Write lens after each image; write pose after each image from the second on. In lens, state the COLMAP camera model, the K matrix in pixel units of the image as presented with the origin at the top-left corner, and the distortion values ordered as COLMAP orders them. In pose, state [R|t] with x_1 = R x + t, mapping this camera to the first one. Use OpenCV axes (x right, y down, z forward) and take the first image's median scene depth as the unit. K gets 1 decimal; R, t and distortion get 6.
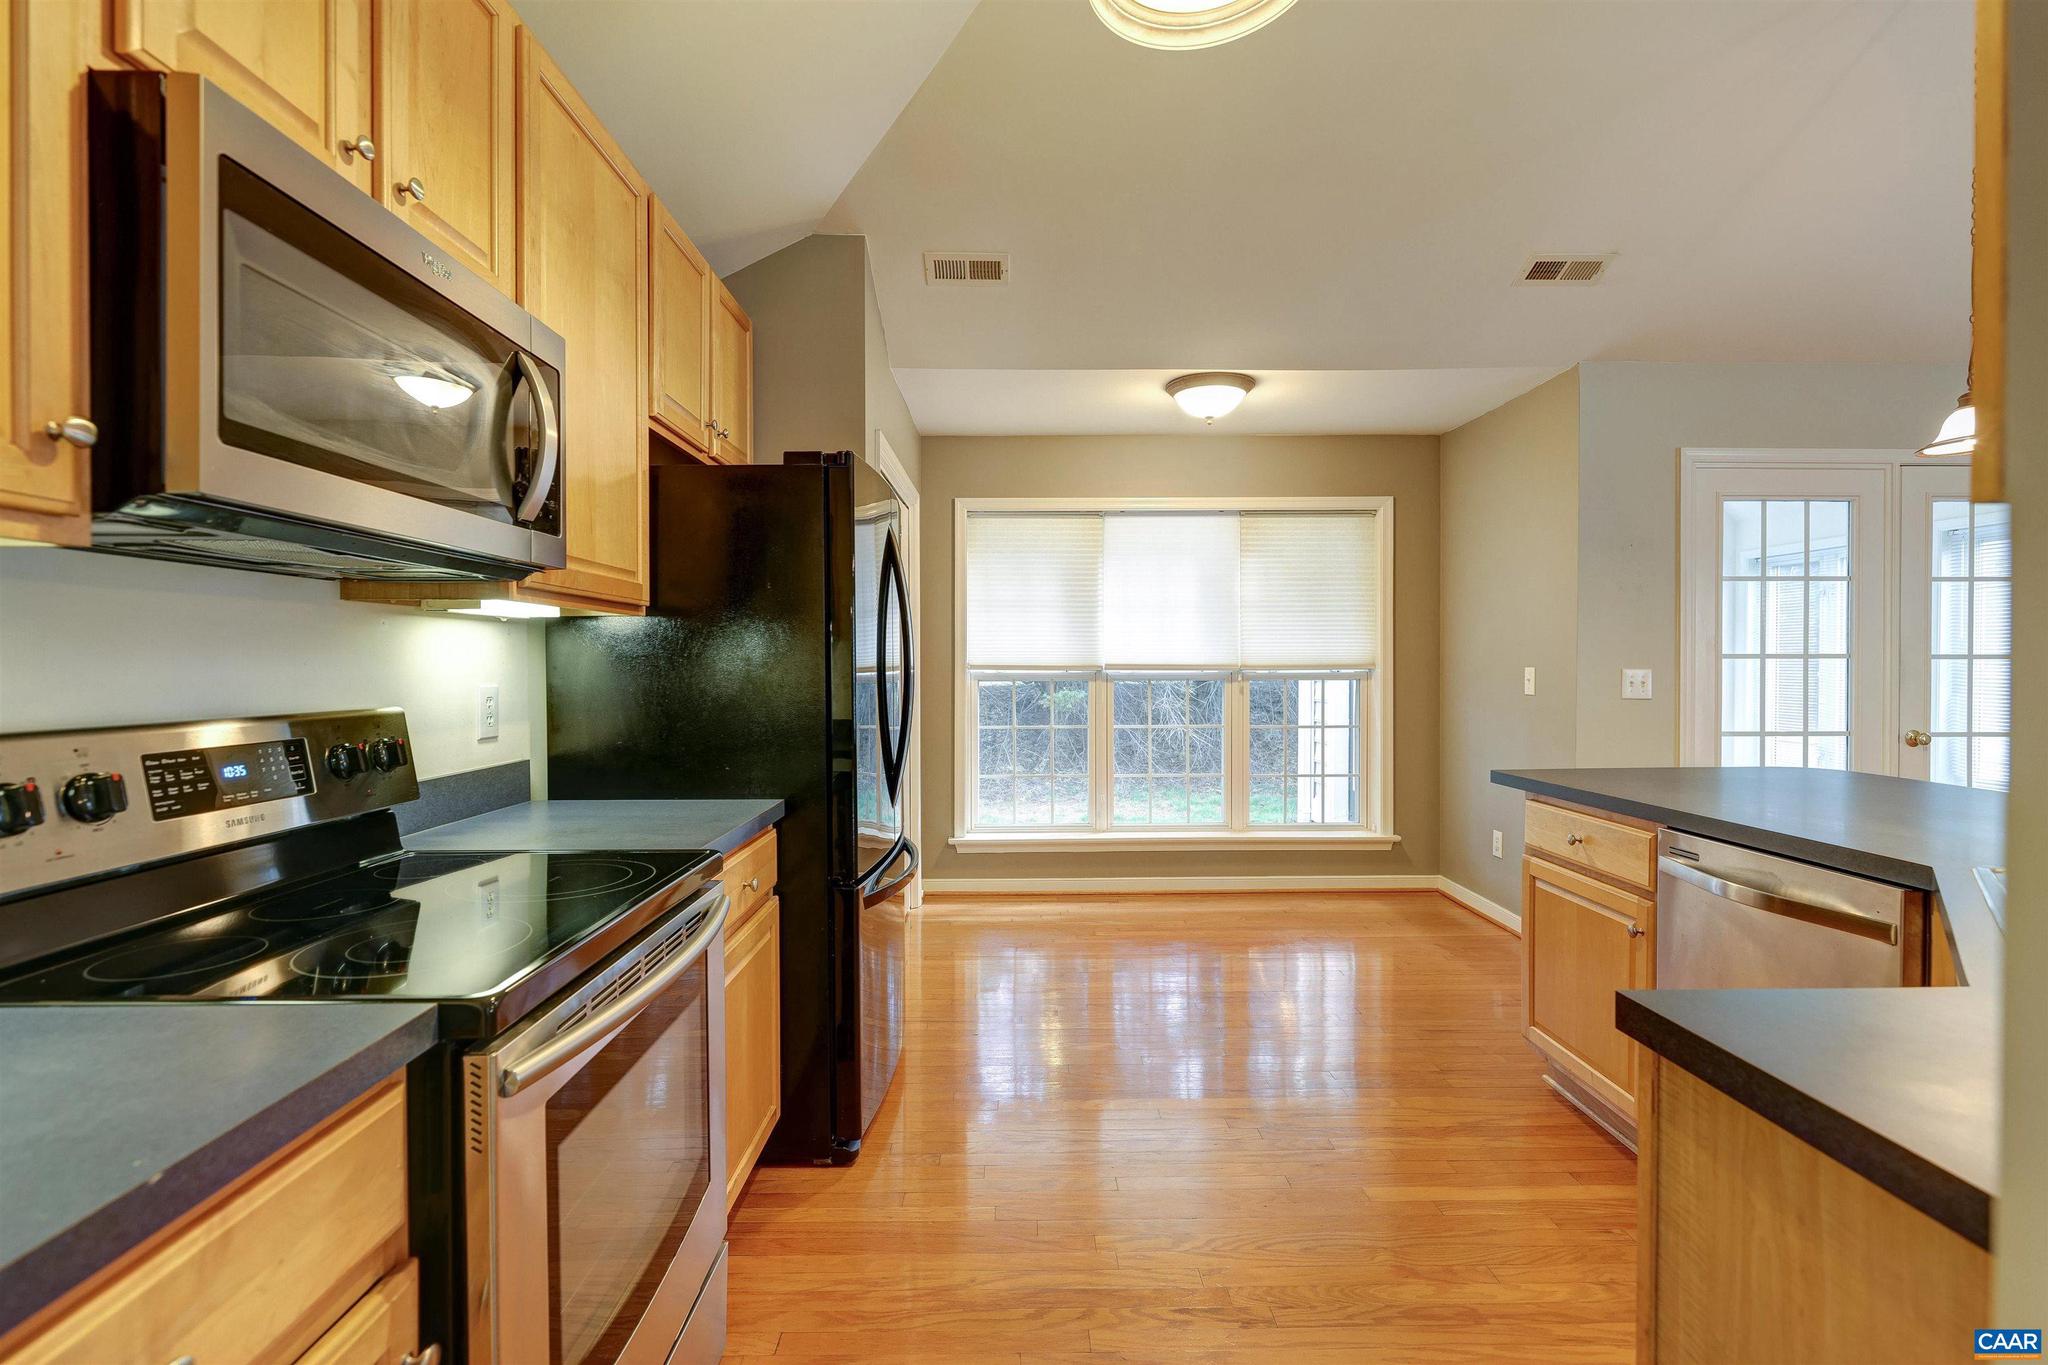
lens RADIAL K [[938.4, 0, 1023.0], [0, 938.4, 669.5], [0, 0, 1]] dist [0.000266, 0.000074]
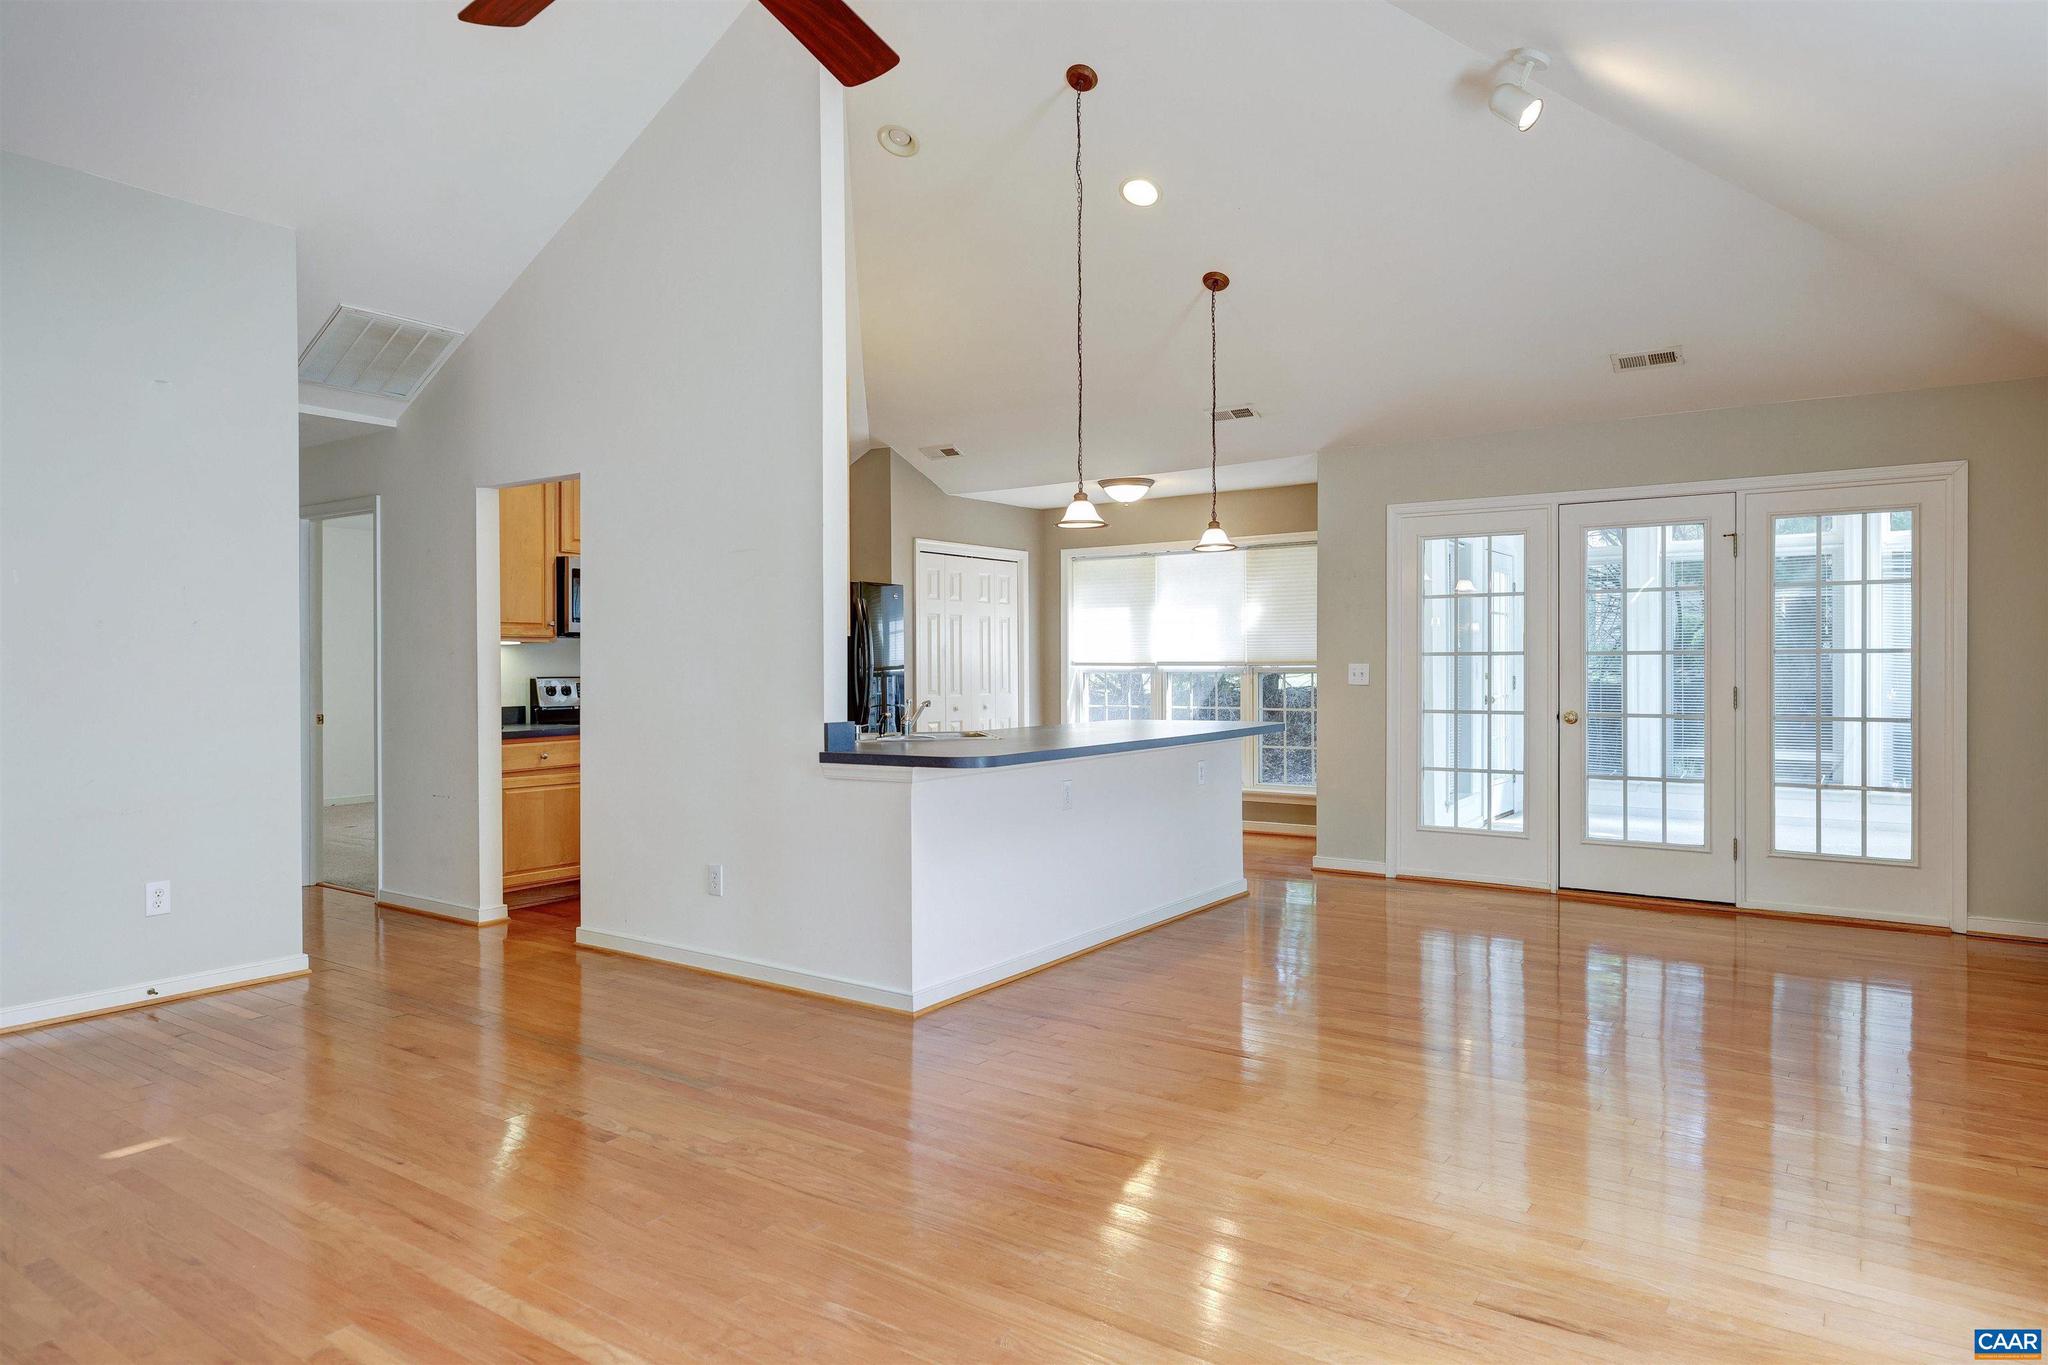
lens RADIAL K [[1221.7, 0, 1029.1], [0, 1221.7, 675.8], [0, 0, 1]] dist [-0.000450, 0.001564]
pose [[0.813776, 0.003699, -0.581166, 2.144505], [0.000644, 0.999973, 0.007267, 0.006220], [0.581178, -0.006288, 0.813752, -1.274056]]
